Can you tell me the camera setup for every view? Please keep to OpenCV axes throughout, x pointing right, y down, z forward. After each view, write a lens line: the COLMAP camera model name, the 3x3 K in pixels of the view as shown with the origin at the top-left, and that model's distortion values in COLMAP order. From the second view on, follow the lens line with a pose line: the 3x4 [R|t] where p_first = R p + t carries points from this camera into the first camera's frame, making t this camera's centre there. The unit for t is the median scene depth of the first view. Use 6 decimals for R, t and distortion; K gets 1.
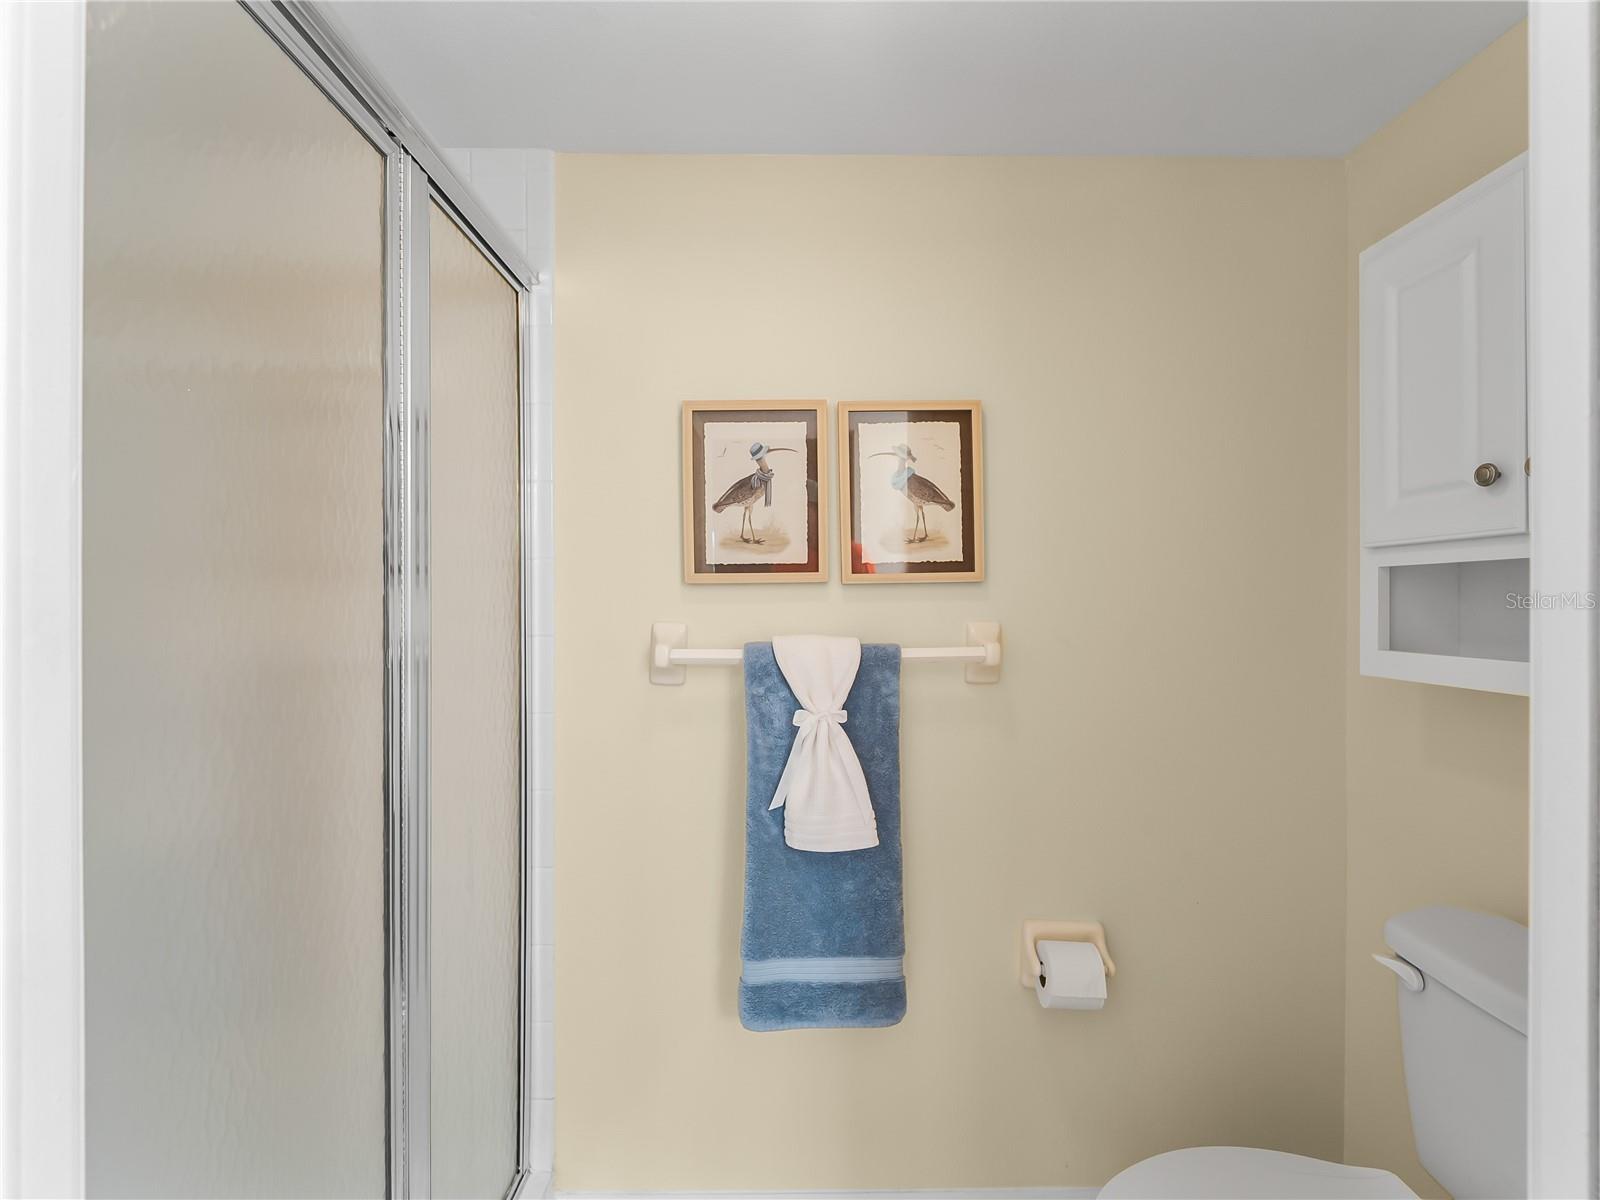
lens RADIAL K [[726.8, 0, 804.4], [0, 726.8, 609.1], [0, 0, 1]] dist [-0.000628, -0.001447]
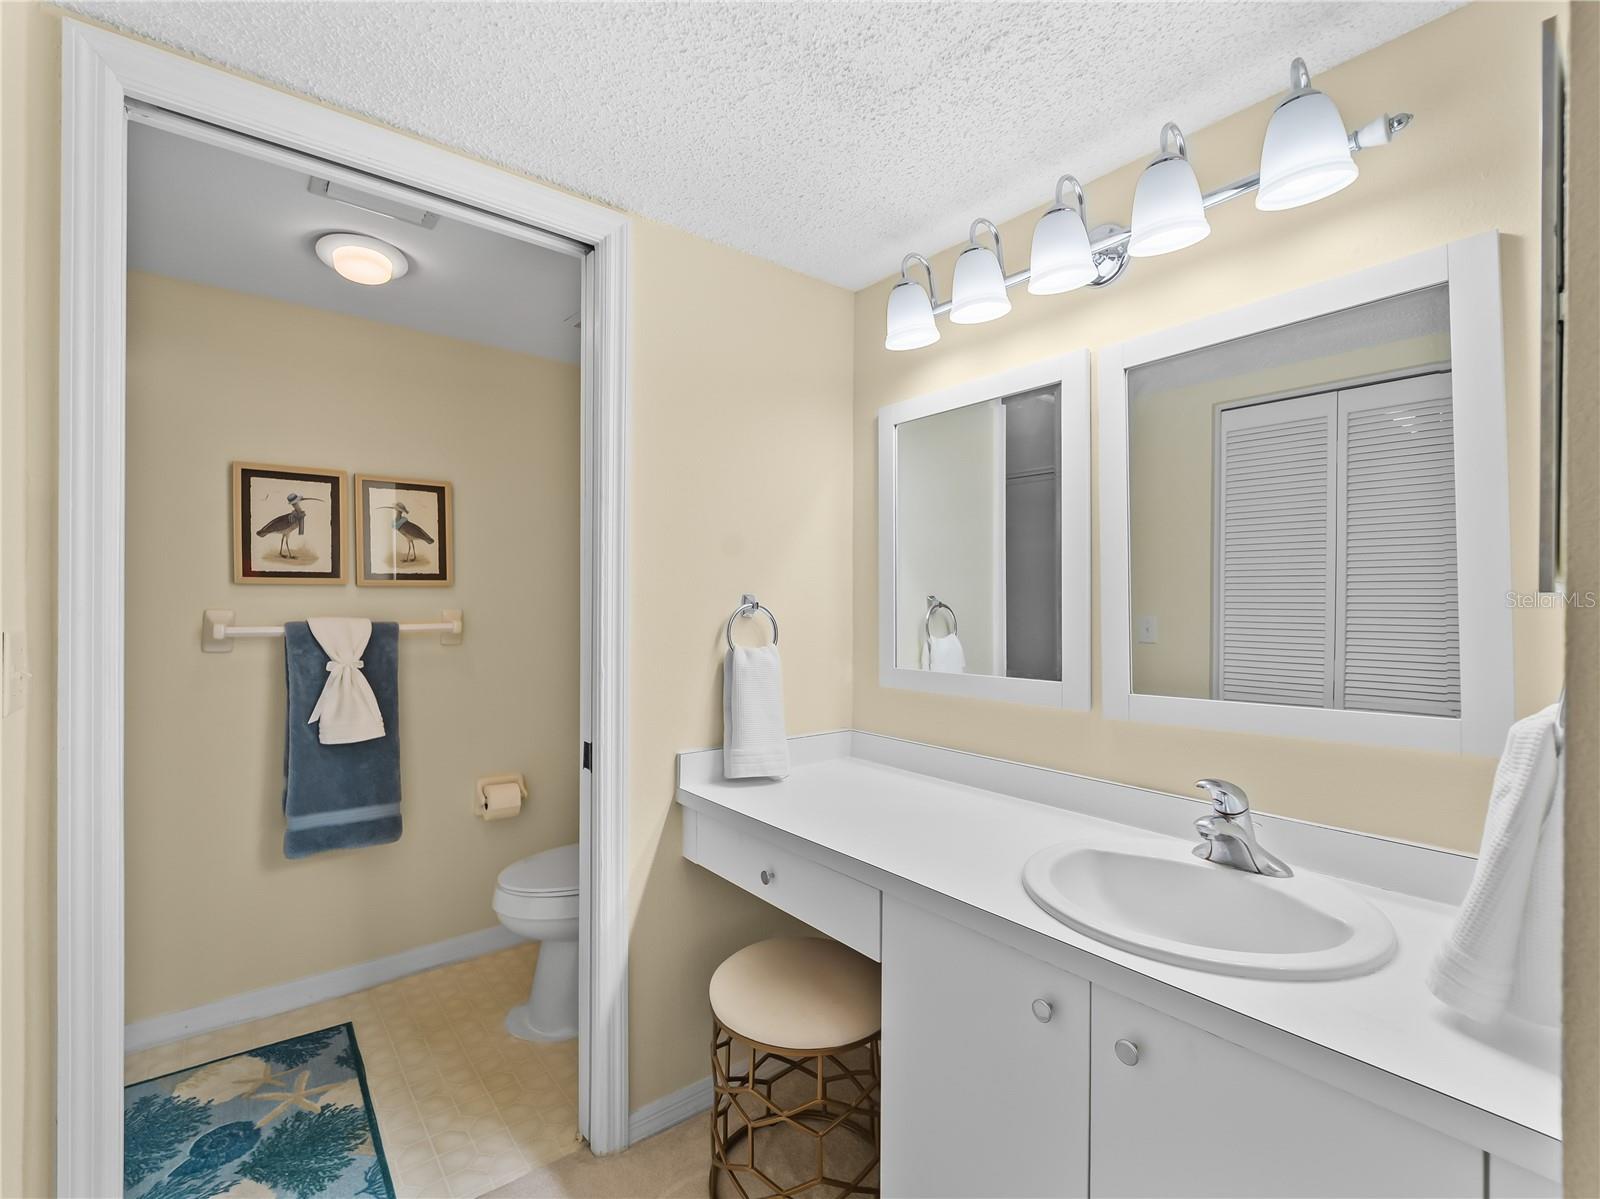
lens RADIAL K [[726.8, 0, 804.4], [0, 726.8, 608.6], [0, 0, 1]] dist [-0.000628, -0.001447]
pose [[0.788681, 0.001393, 0.614800, -0.160985], [-0.002949, 0.999994, 0.001518, 0.010668], [-0.614795, -0.003010, 0.788681, -0.910263]]
